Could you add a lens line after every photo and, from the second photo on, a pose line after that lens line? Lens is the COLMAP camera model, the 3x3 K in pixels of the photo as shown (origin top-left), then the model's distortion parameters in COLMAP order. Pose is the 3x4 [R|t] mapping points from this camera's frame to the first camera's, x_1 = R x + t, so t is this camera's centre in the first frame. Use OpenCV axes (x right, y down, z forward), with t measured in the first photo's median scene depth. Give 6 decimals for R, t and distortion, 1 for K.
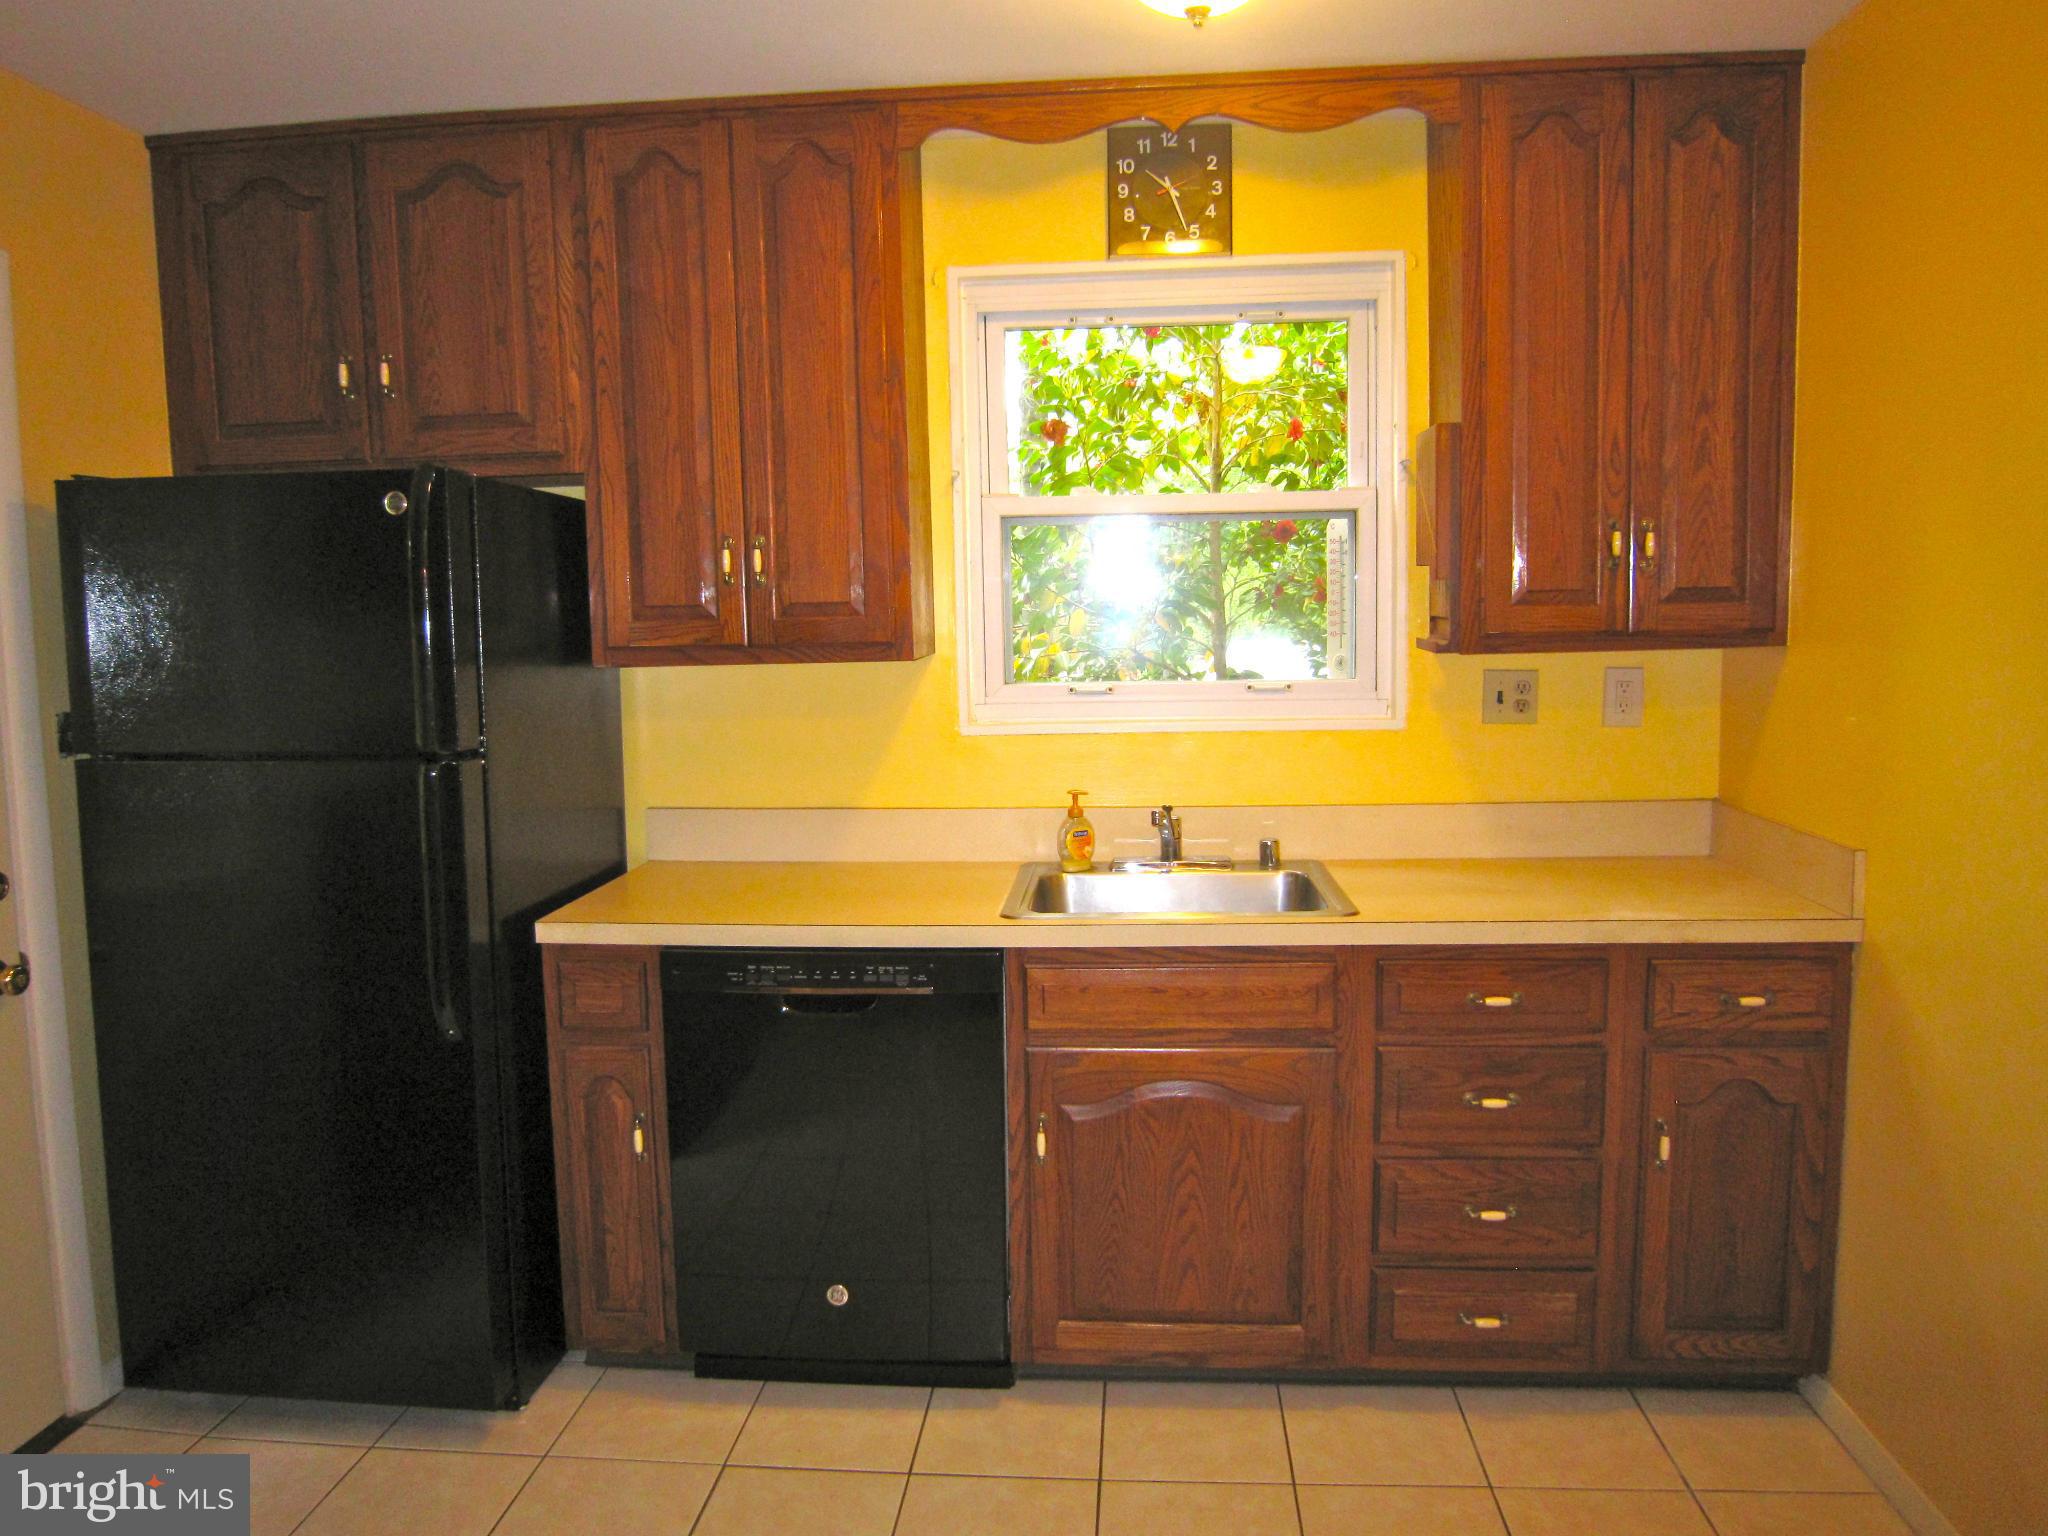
lens RADIAL K [[1441.5, 0, 1024.0], [0, 1441.5, 768.0], [0, 0, 1]] dist [-0.059800, 0.018482]
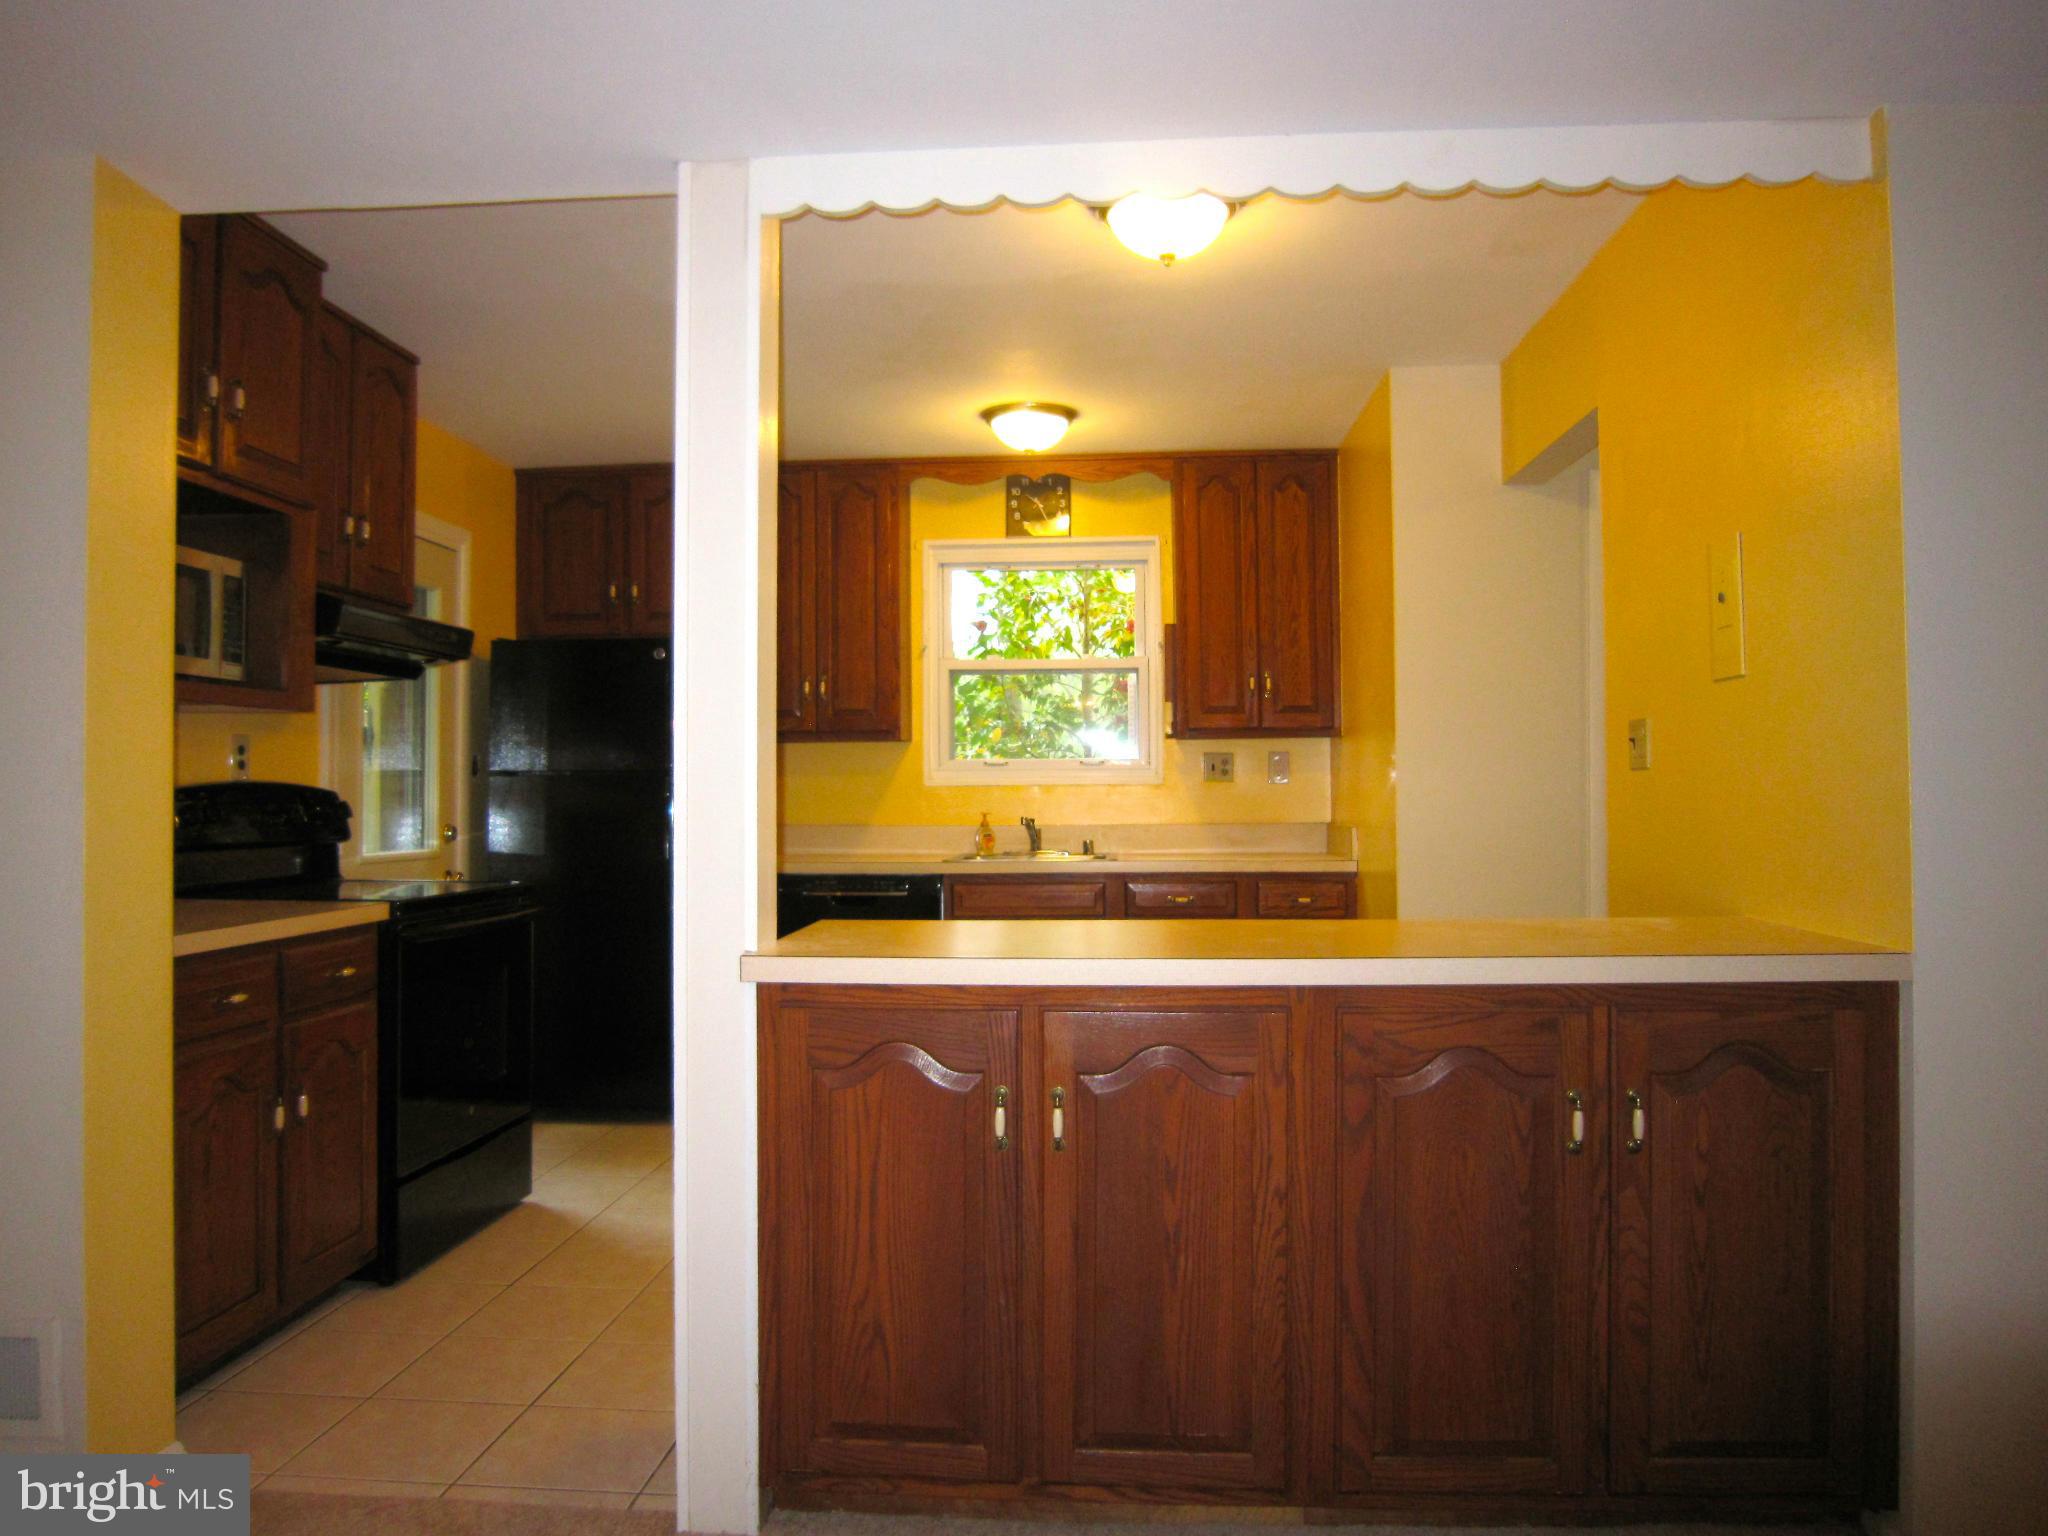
lens RADIAL K [[1387.3, 0, 1033.2], [0, 1387.3, 769.1], [0, 0, 1]] dist [-0.112007, 0.002807]
pose [[0.999695, 0.014066, 0.020322, 0.067070], [-0.011394, 0.991949, -0.126126, 0.204756], [-0.021933, 0.125856, 0.991806, -0.881642]]
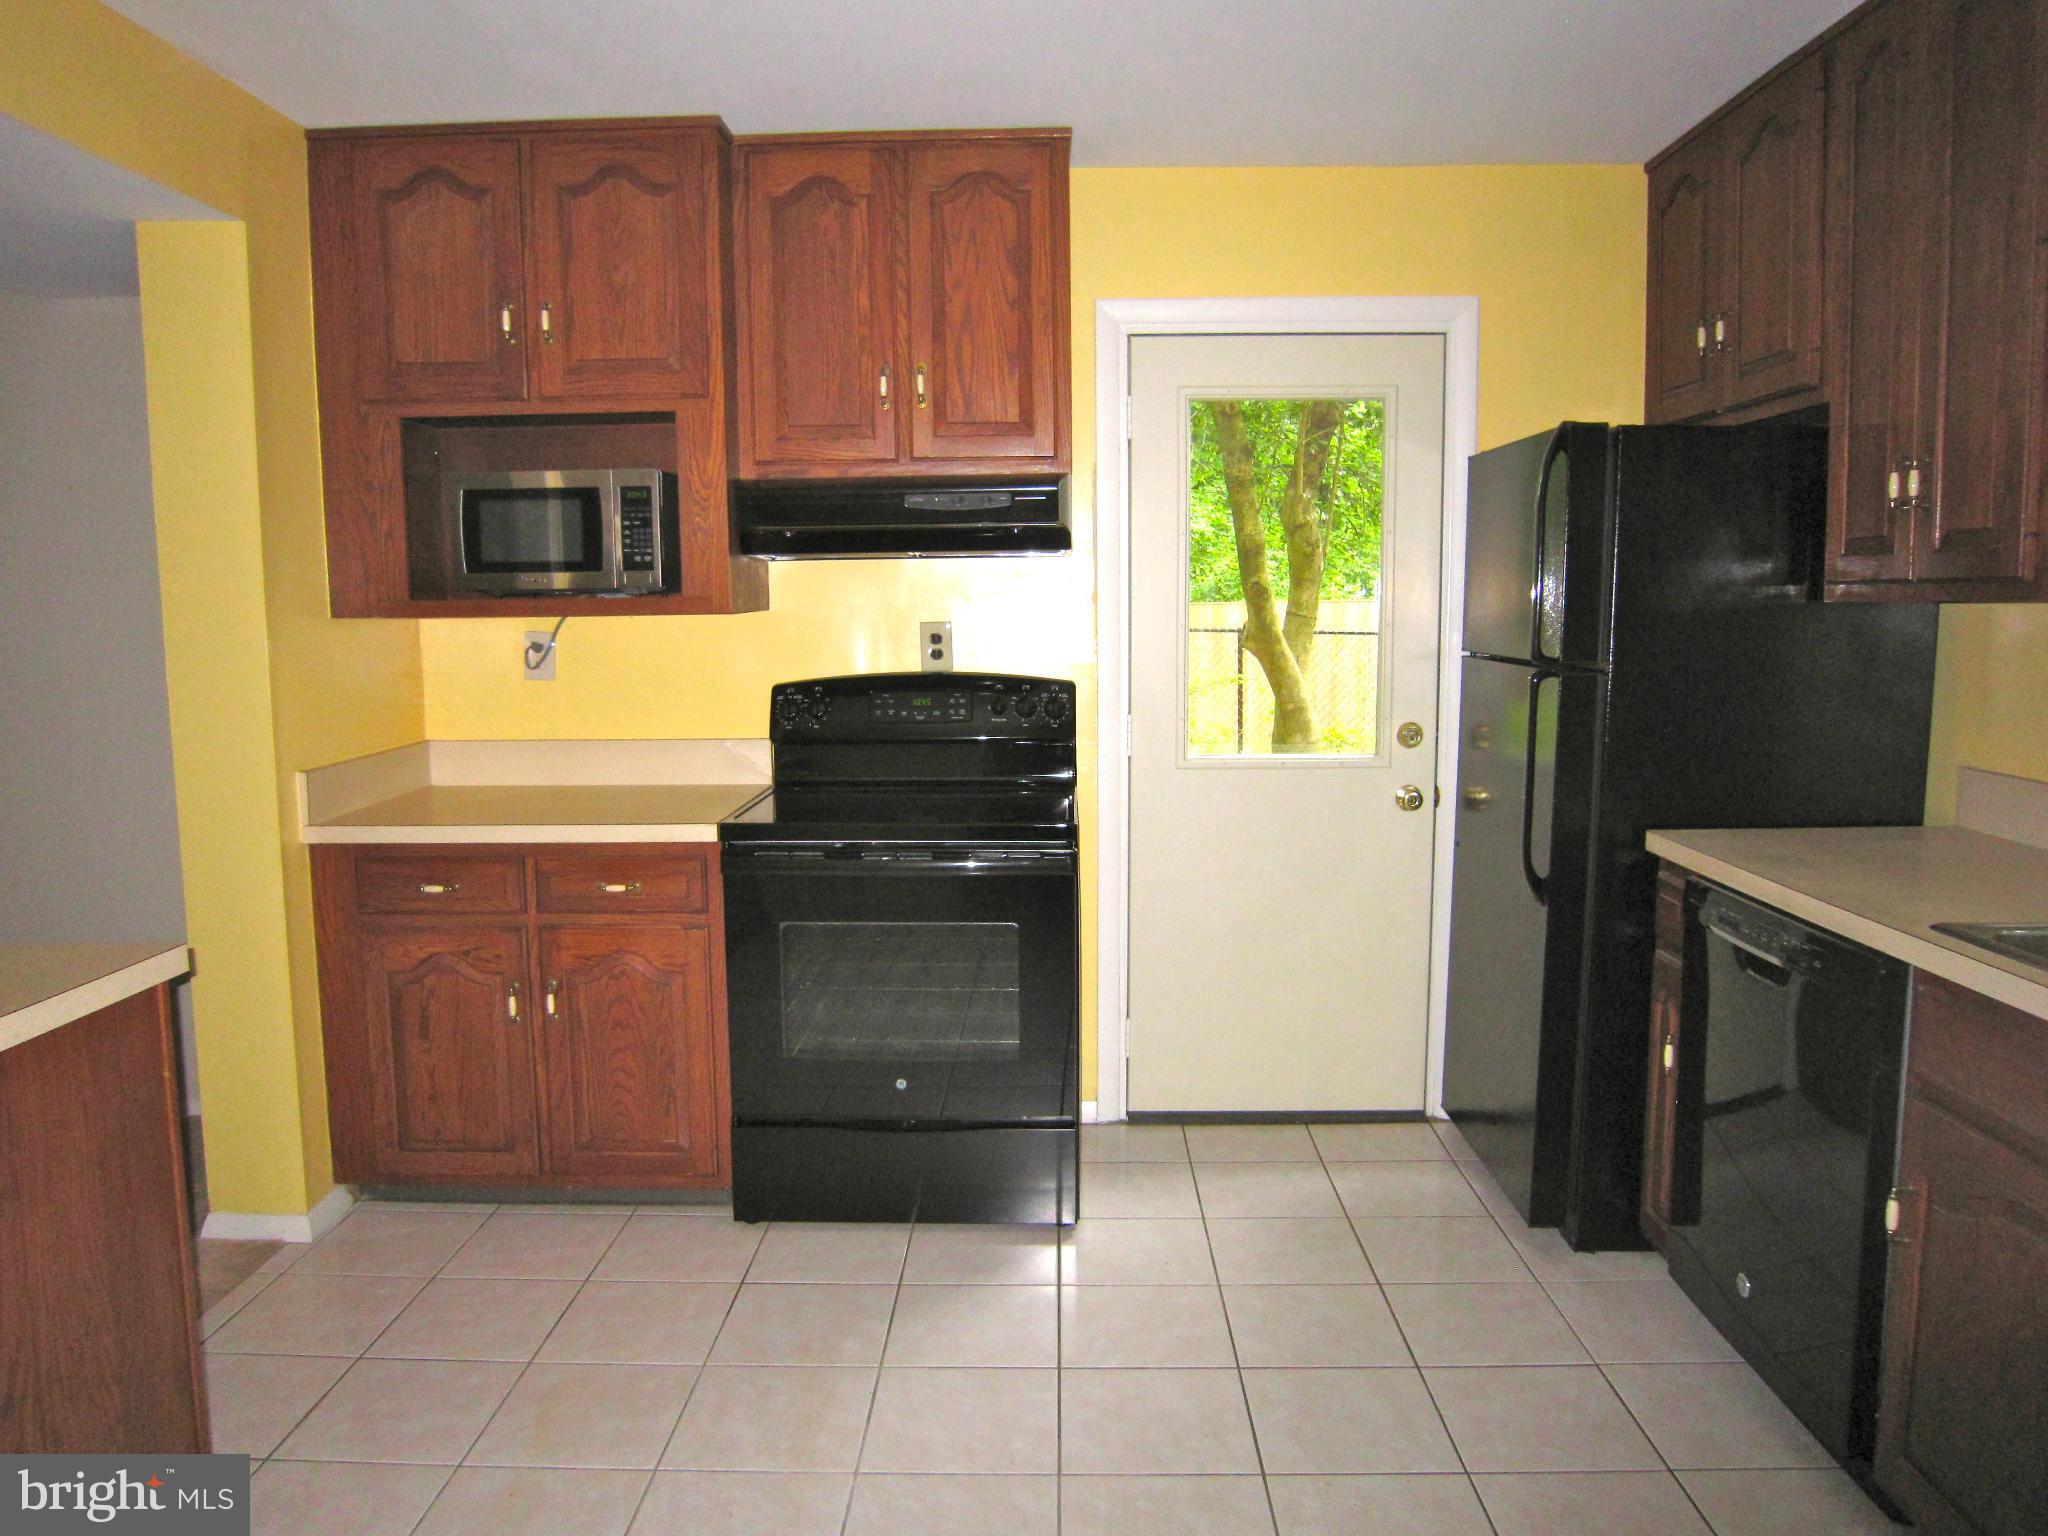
lens RADIAL K [[1441.5, 0, 1024.0], [0, 1441.5, 768.0], [0, 0, 1]] dist [-0.059800, 0.018482]
pose [[0.065025, 0.132180, -0.989091, 0.658880], [-0.101091, 0.986962, 0.125249, -0.025524], [0.992750, 0.091844, 0.077539, 0.408573]]
